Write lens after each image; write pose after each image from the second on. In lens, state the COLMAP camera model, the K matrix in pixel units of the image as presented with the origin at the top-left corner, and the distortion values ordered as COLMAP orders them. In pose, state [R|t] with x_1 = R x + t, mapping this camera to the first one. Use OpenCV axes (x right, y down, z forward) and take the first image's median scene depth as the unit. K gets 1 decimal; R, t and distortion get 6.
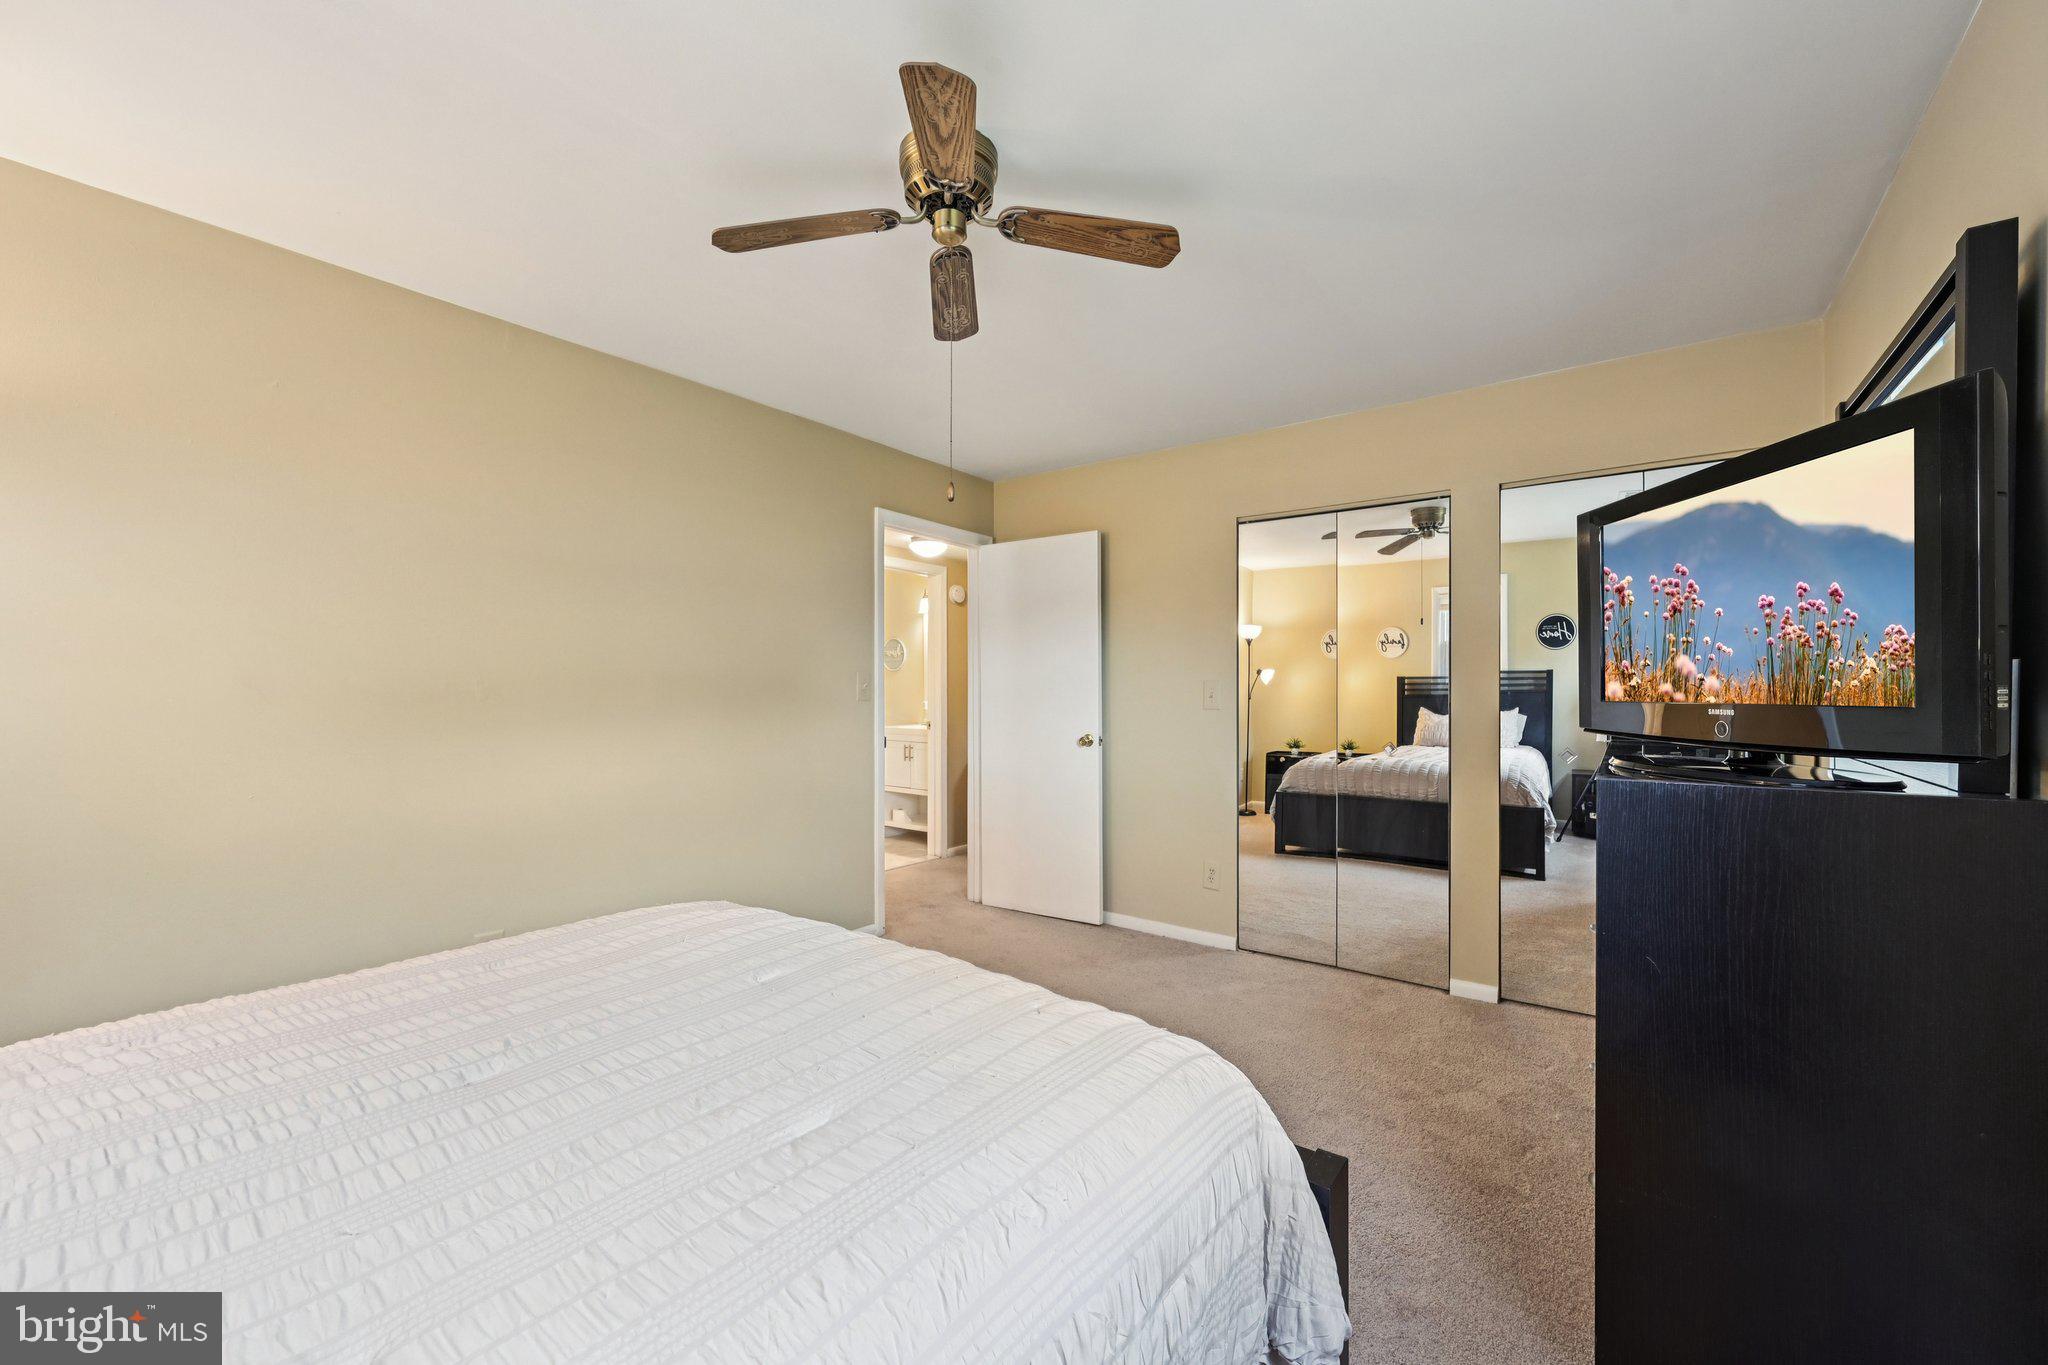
lens RADIAL K [[815.7, 0, 1019.8], [0, 815.7, 686.1], [0, 0, 1]] dist [0.000461, 0.000151]
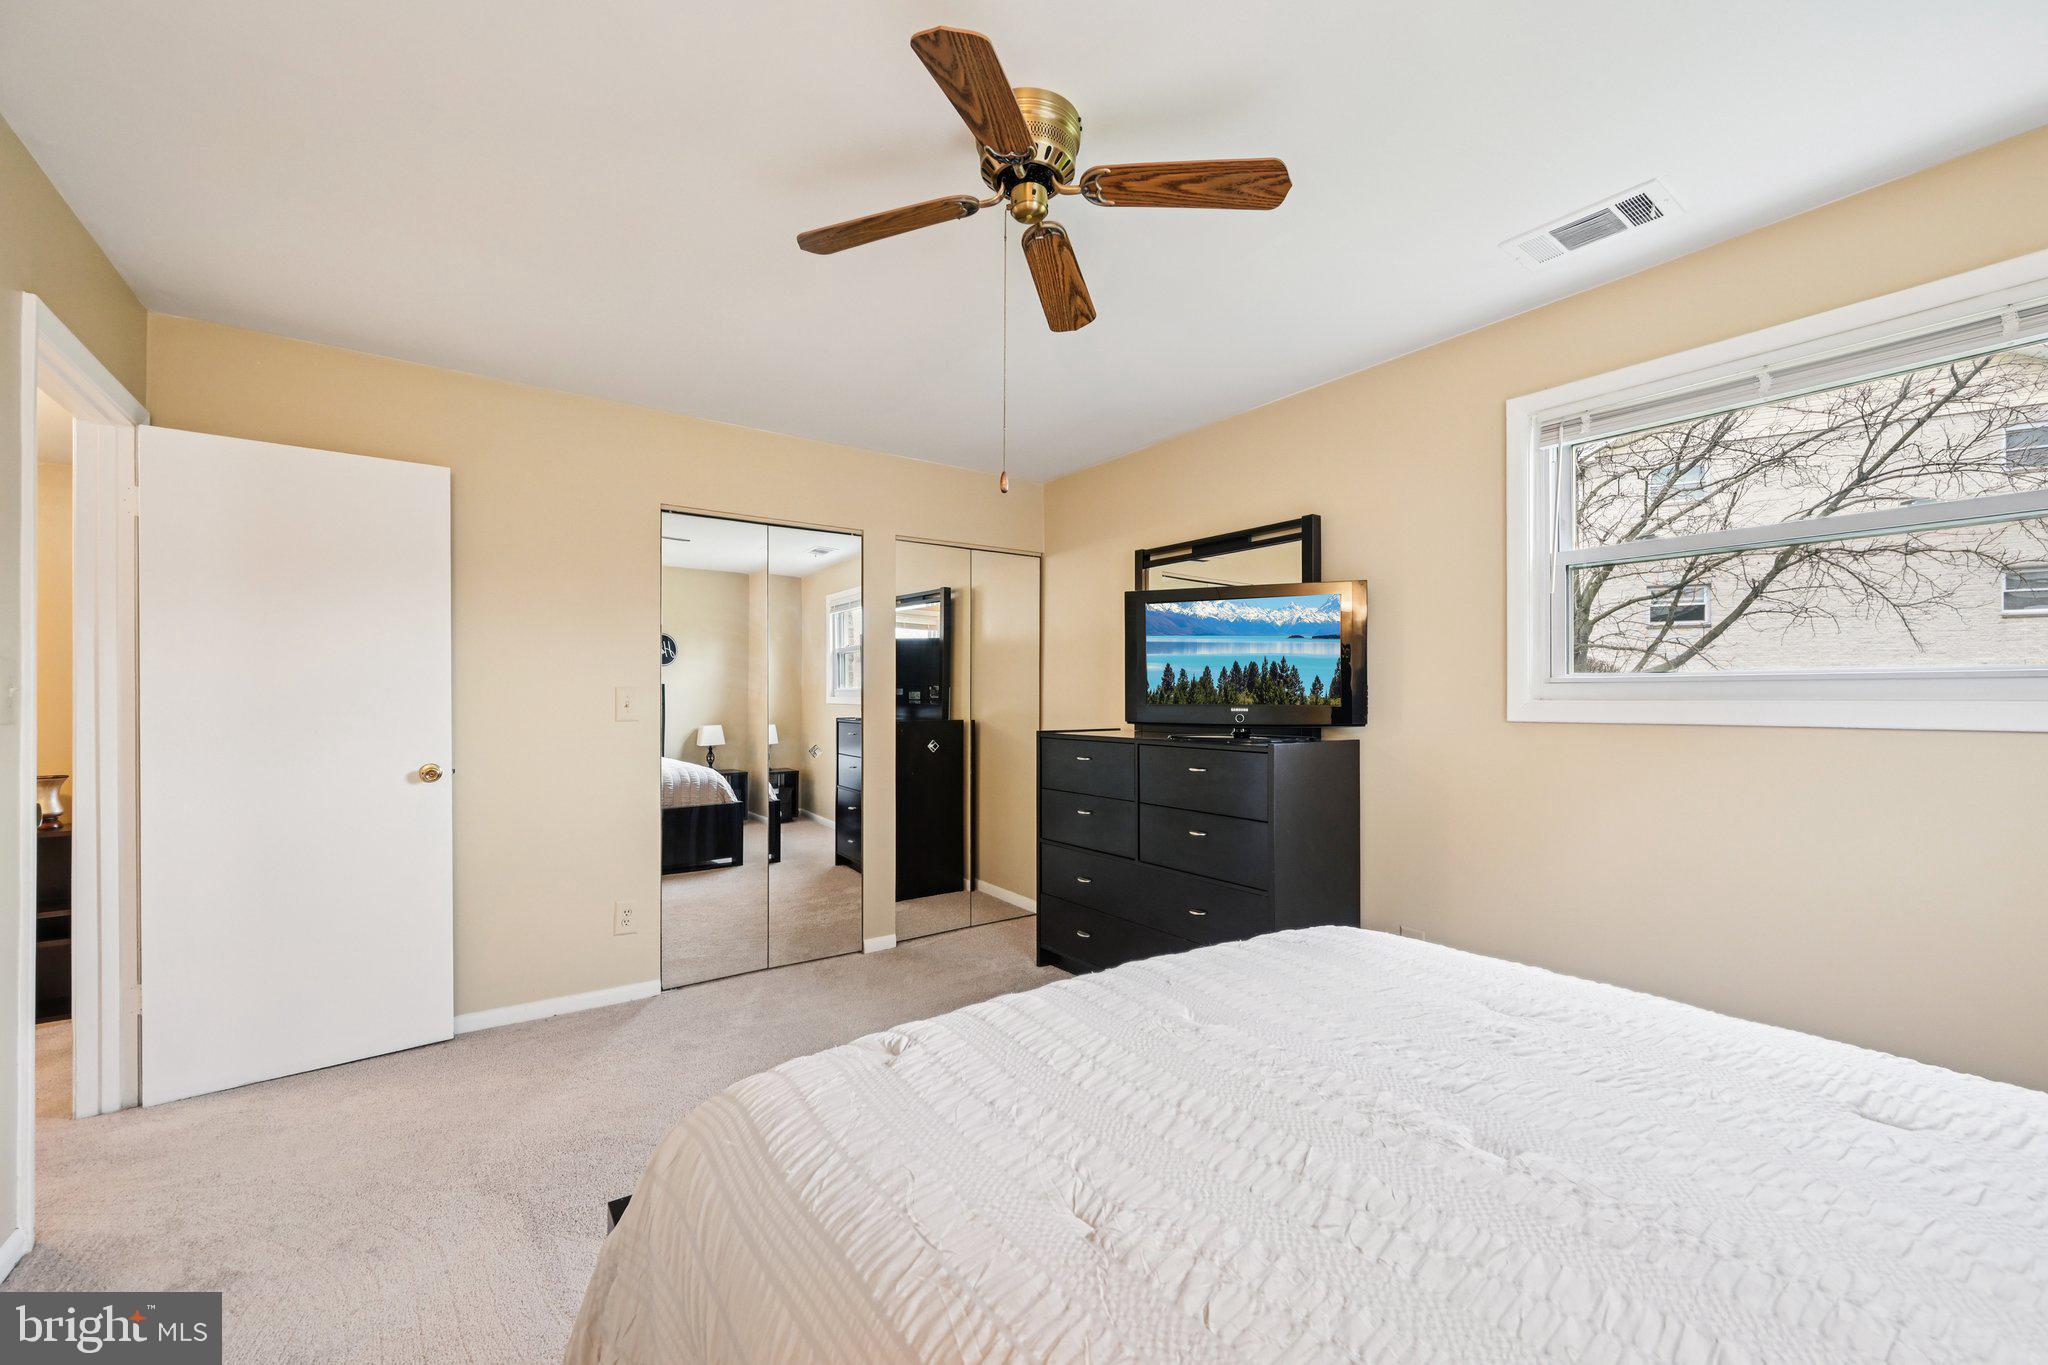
lens RADIAL K [[815.7, 0, 1019.8], [0, 815.7, 686.1], [0, 0, 1]] dist [0.000461, 0.000151]
pose [[0.305032, 0.012612, 0.952259, -0.458129], [0.003695, 0.999889, -0.014427, 0.006466], [-0.952335, 0.007919, 0.304952, 0.360763]]
